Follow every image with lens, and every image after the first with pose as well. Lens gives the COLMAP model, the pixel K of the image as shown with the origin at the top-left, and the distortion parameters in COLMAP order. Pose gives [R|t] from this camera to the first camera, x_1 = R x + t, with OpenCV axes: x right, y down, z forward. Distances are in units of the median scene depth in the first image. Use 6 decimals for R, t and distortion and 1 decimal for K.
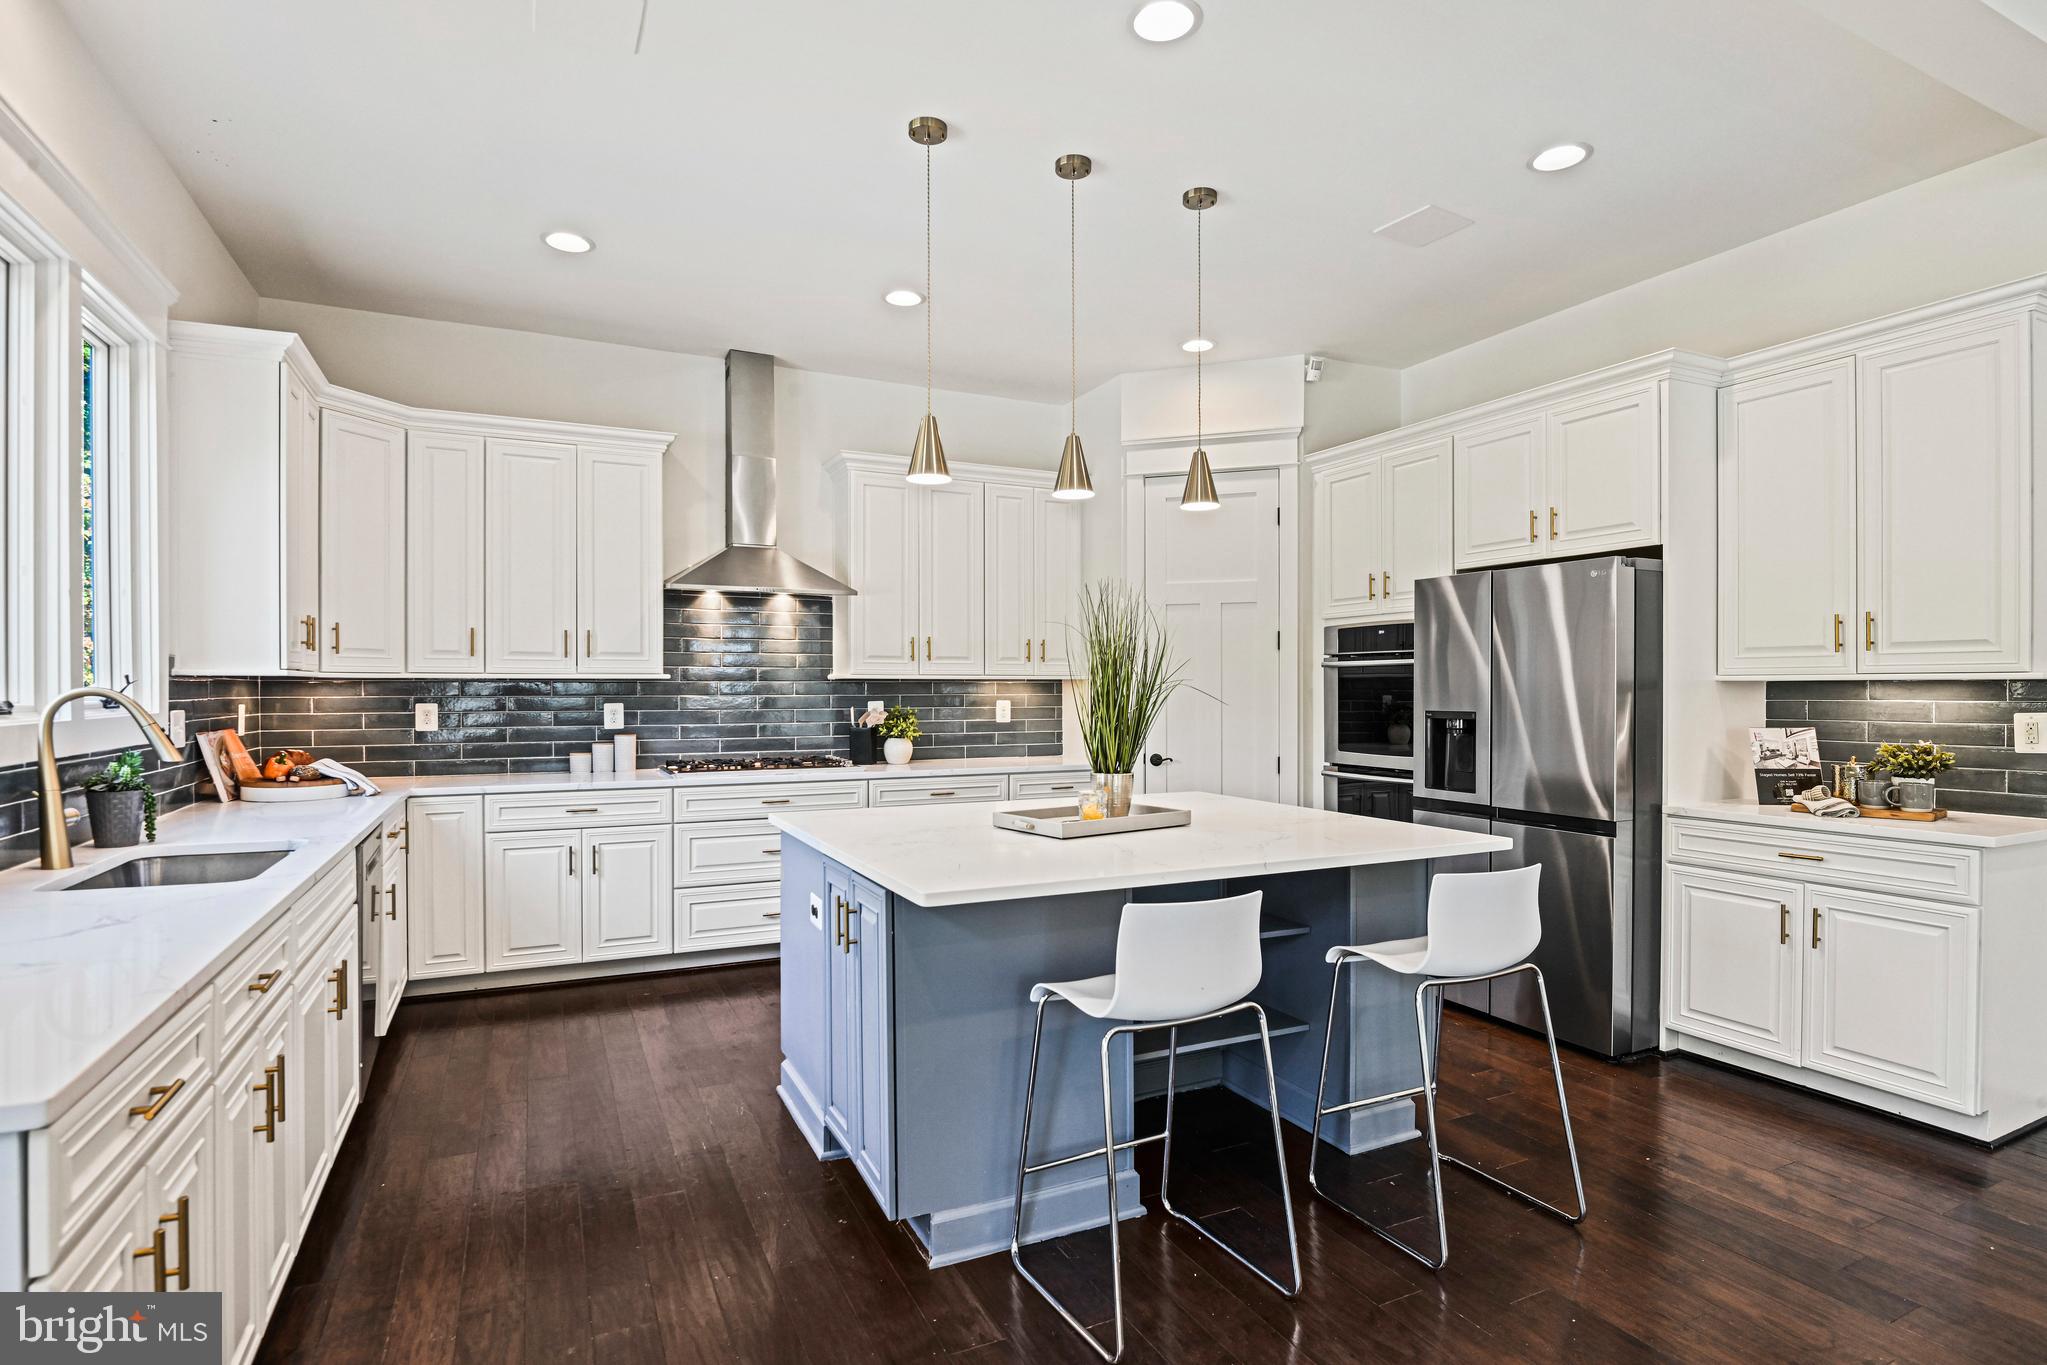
lens RADIAL K [[1025.8, 0, 1027.1], [0, 1025.8, 690.8], [0, 0, 1]] dist [-0.020043, -0.000570]
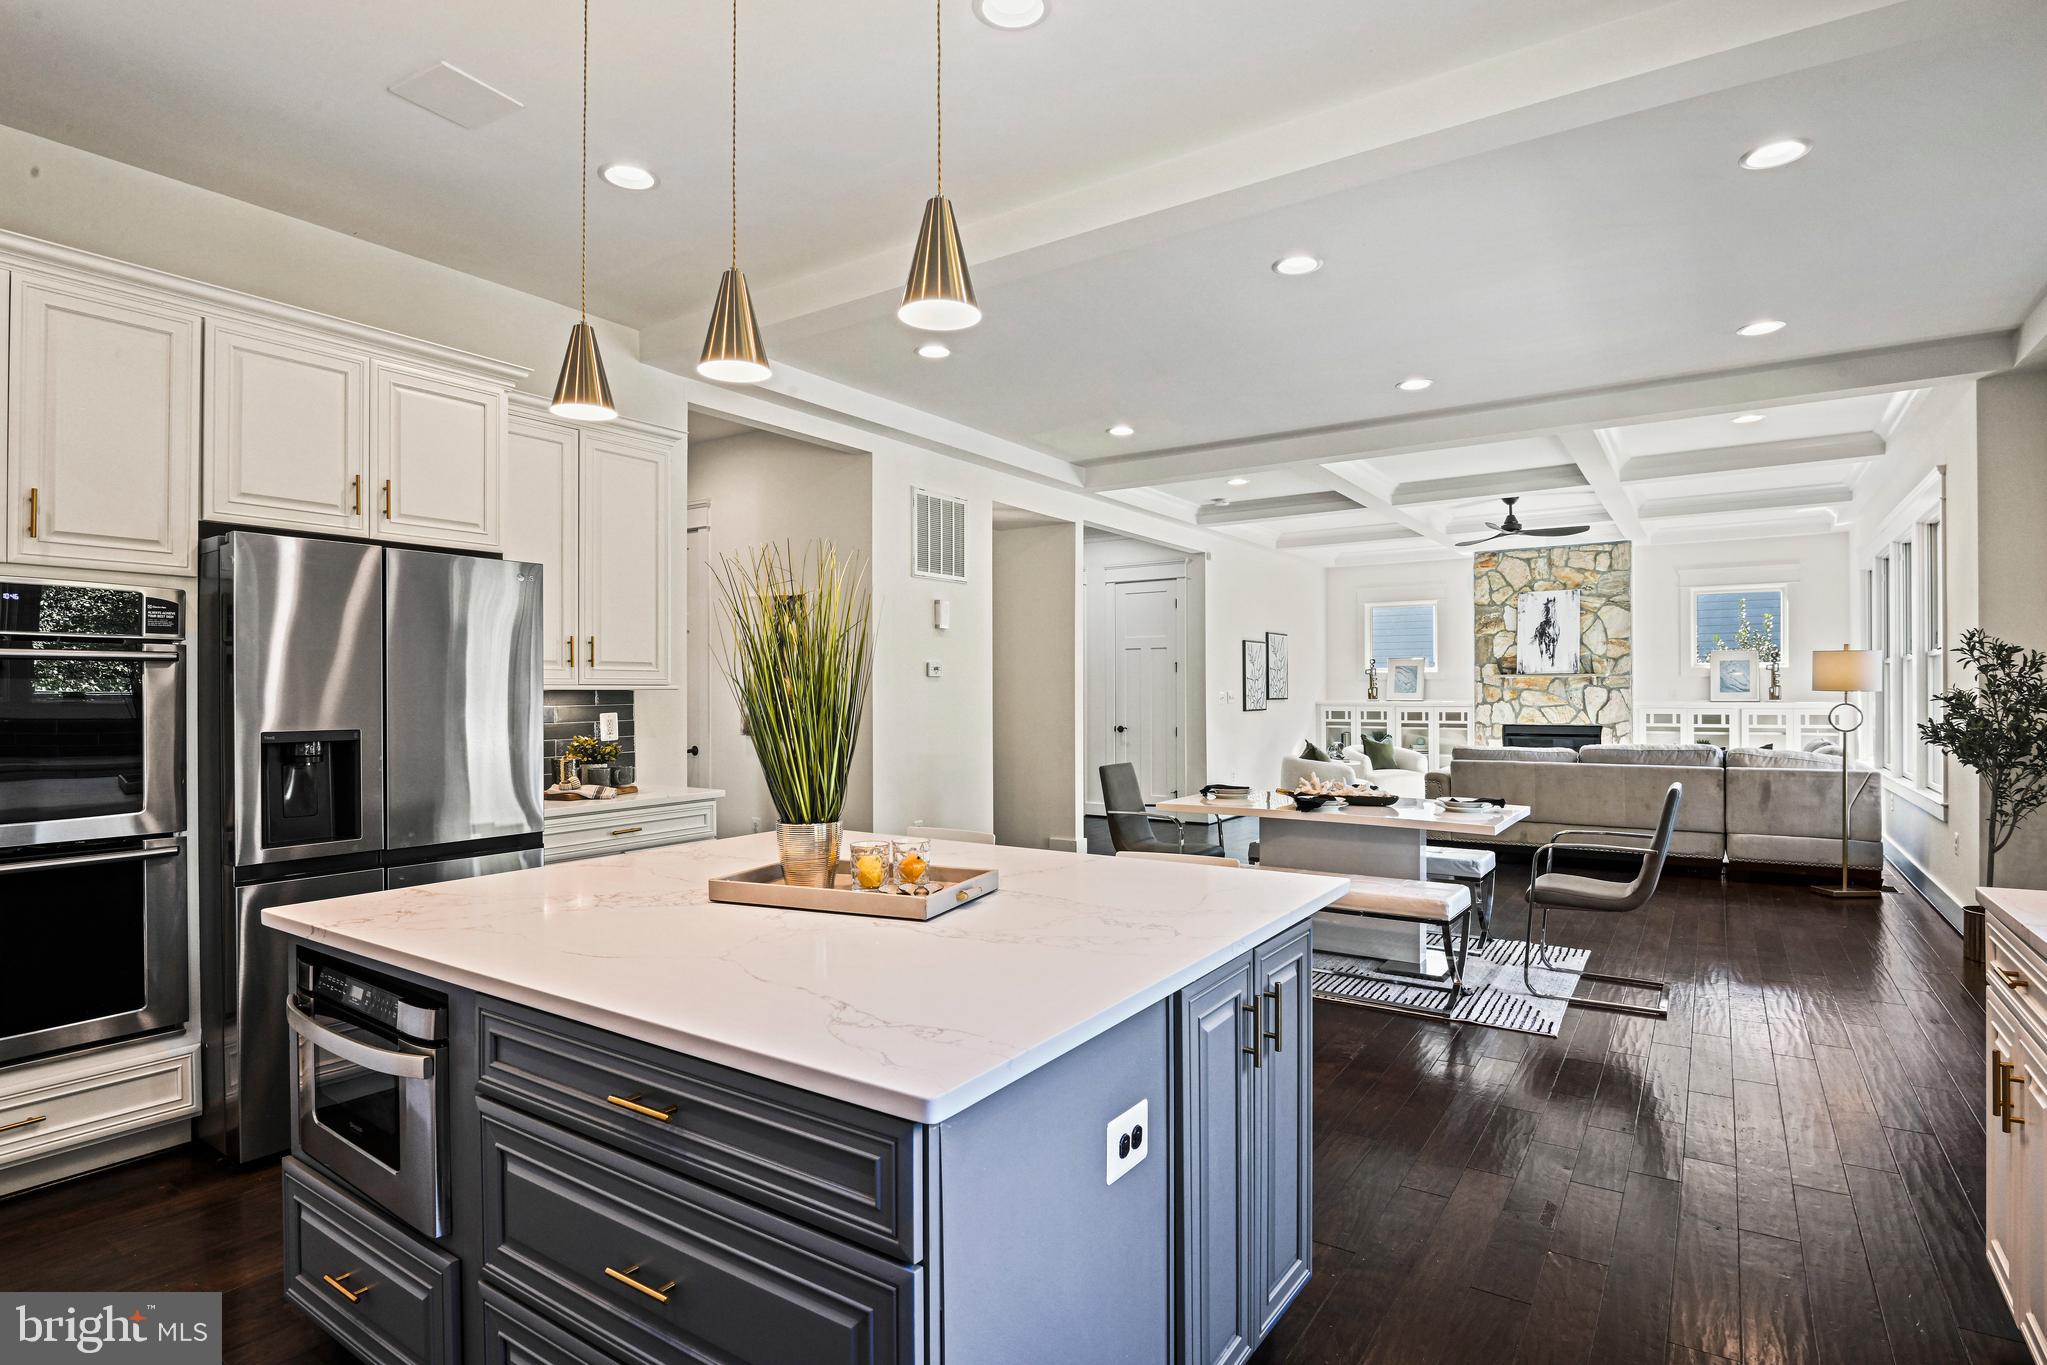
lens RADIAL K [[1025.8, 0, 1027.1], [0, 1025.8, 690.8], [0, 0, 1]] dist [-0.020043, -0.000570]
pose [[-0.510969, 0.003107, 0.859593, -0.480666], [0.005912, 0.999983, -0.000100, -0.005463], [-0.859579, 0.005031, -0.510978, 1.020259]]
